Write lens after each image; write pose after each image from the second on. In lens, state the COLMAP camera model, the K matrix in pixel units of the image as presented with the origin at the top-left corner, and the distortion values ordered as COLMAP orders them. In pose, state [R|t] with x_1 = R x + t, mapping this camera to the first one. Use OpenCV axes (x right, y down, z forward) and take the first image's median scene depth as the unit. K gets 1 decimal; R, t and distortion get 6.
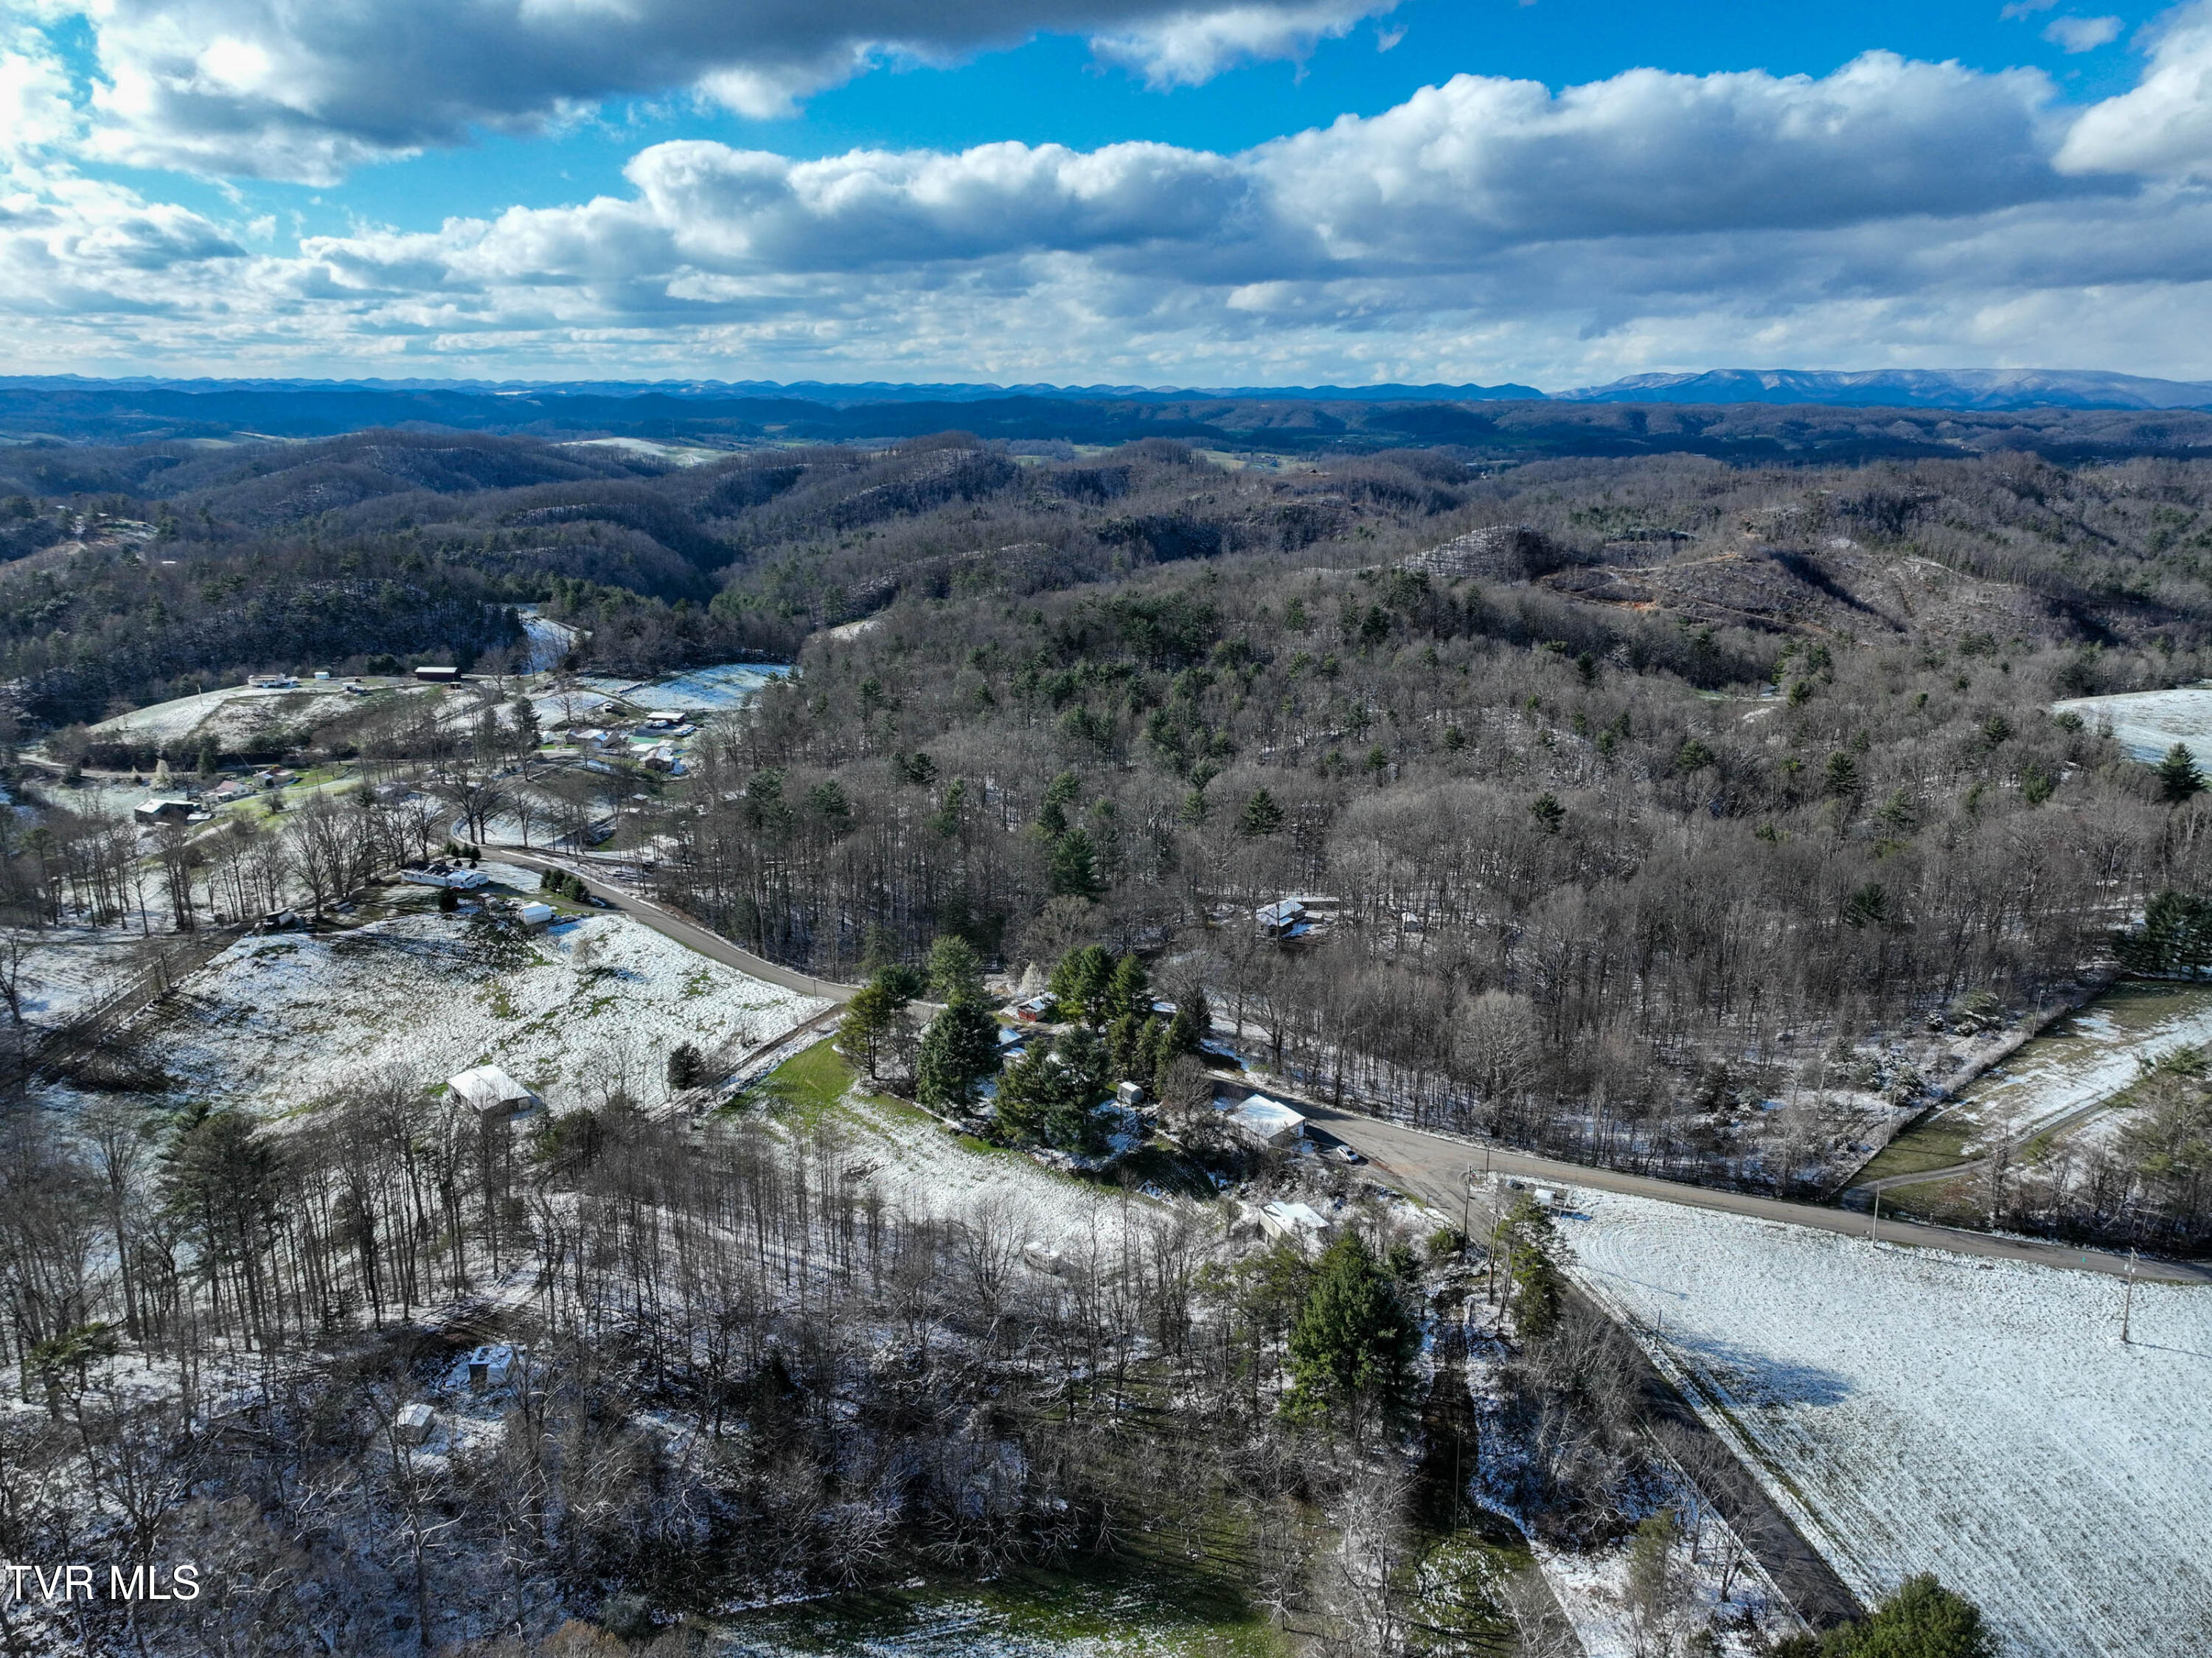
lens RADIAL K [[1551.2, 0, 1112.9], [0, 1551.2, 831.0], [0, 0, 1]] dist [0.000879, 0.016766]
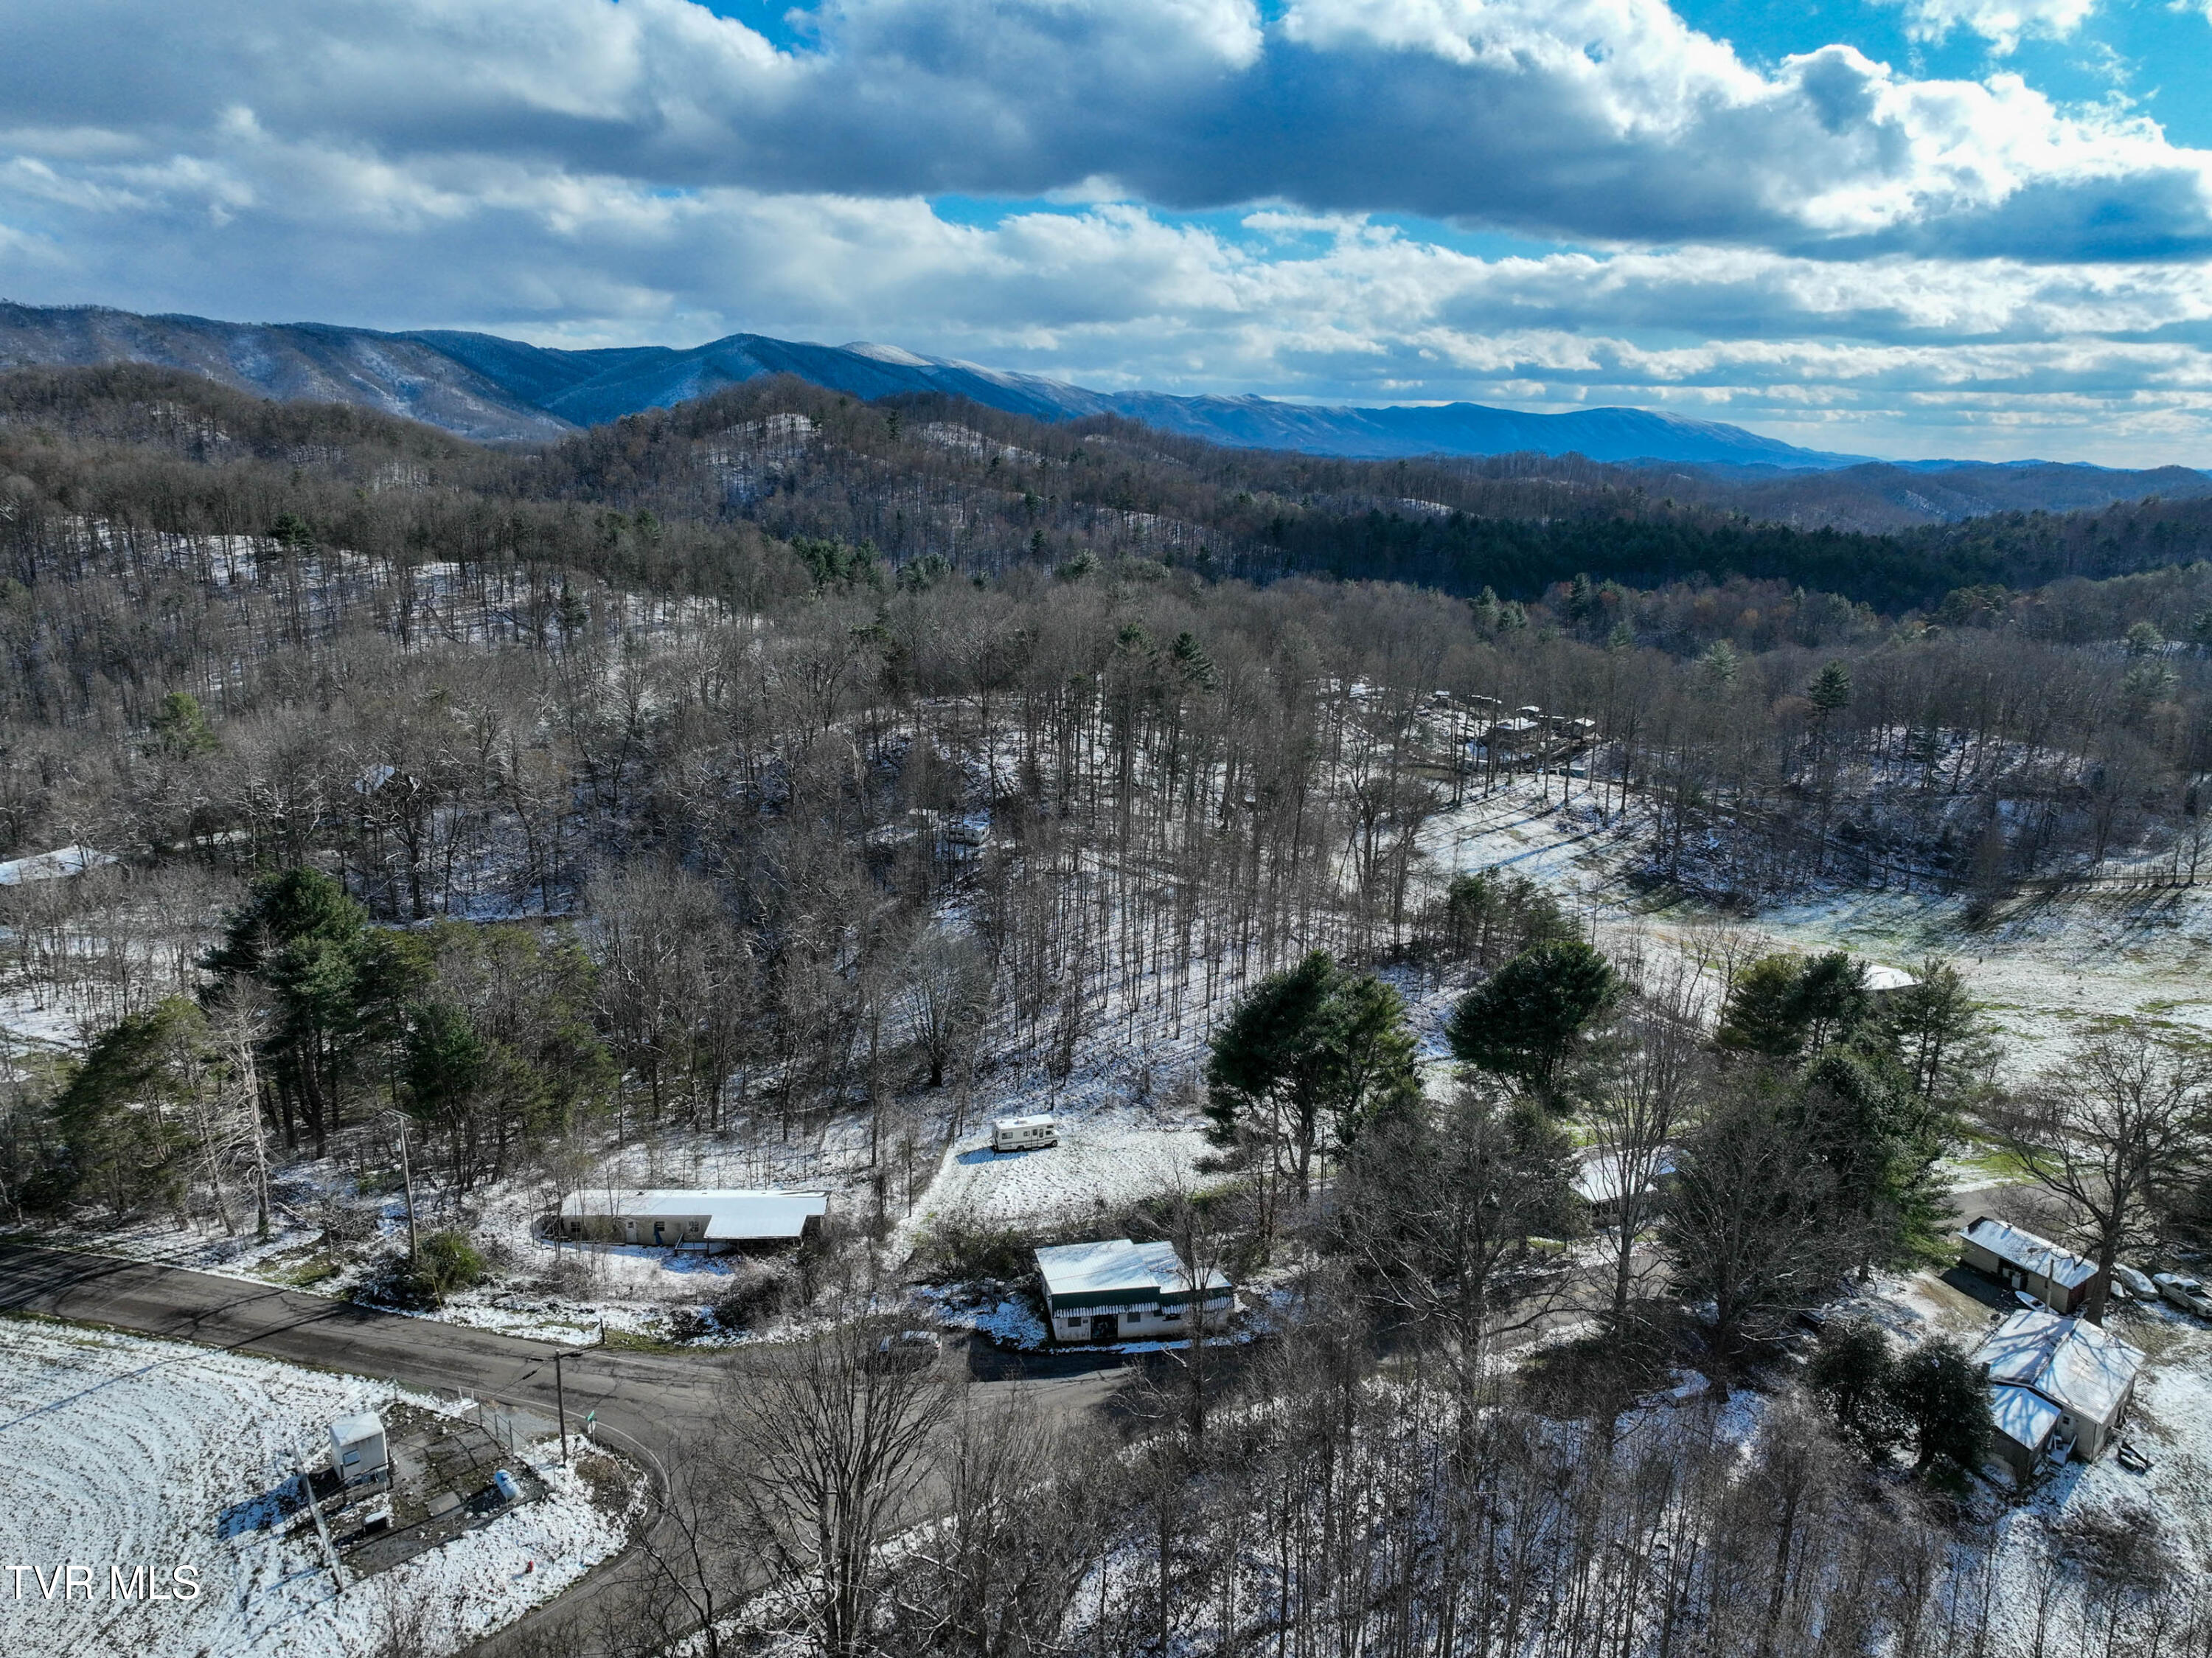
lens RADIAL K [[1545.8, 0, 1111.2], [0, 1545.8, 853.9], [0, 0, 1]] dist [-0.003078, 0.021692]
pose [[-0.435702, 0.210309, -0.875177, 0.324885], [-0.254644, 0.903797, 0.343959, -0.044472], [0.863320, 0.372722, -0.340232, 0.806948]]
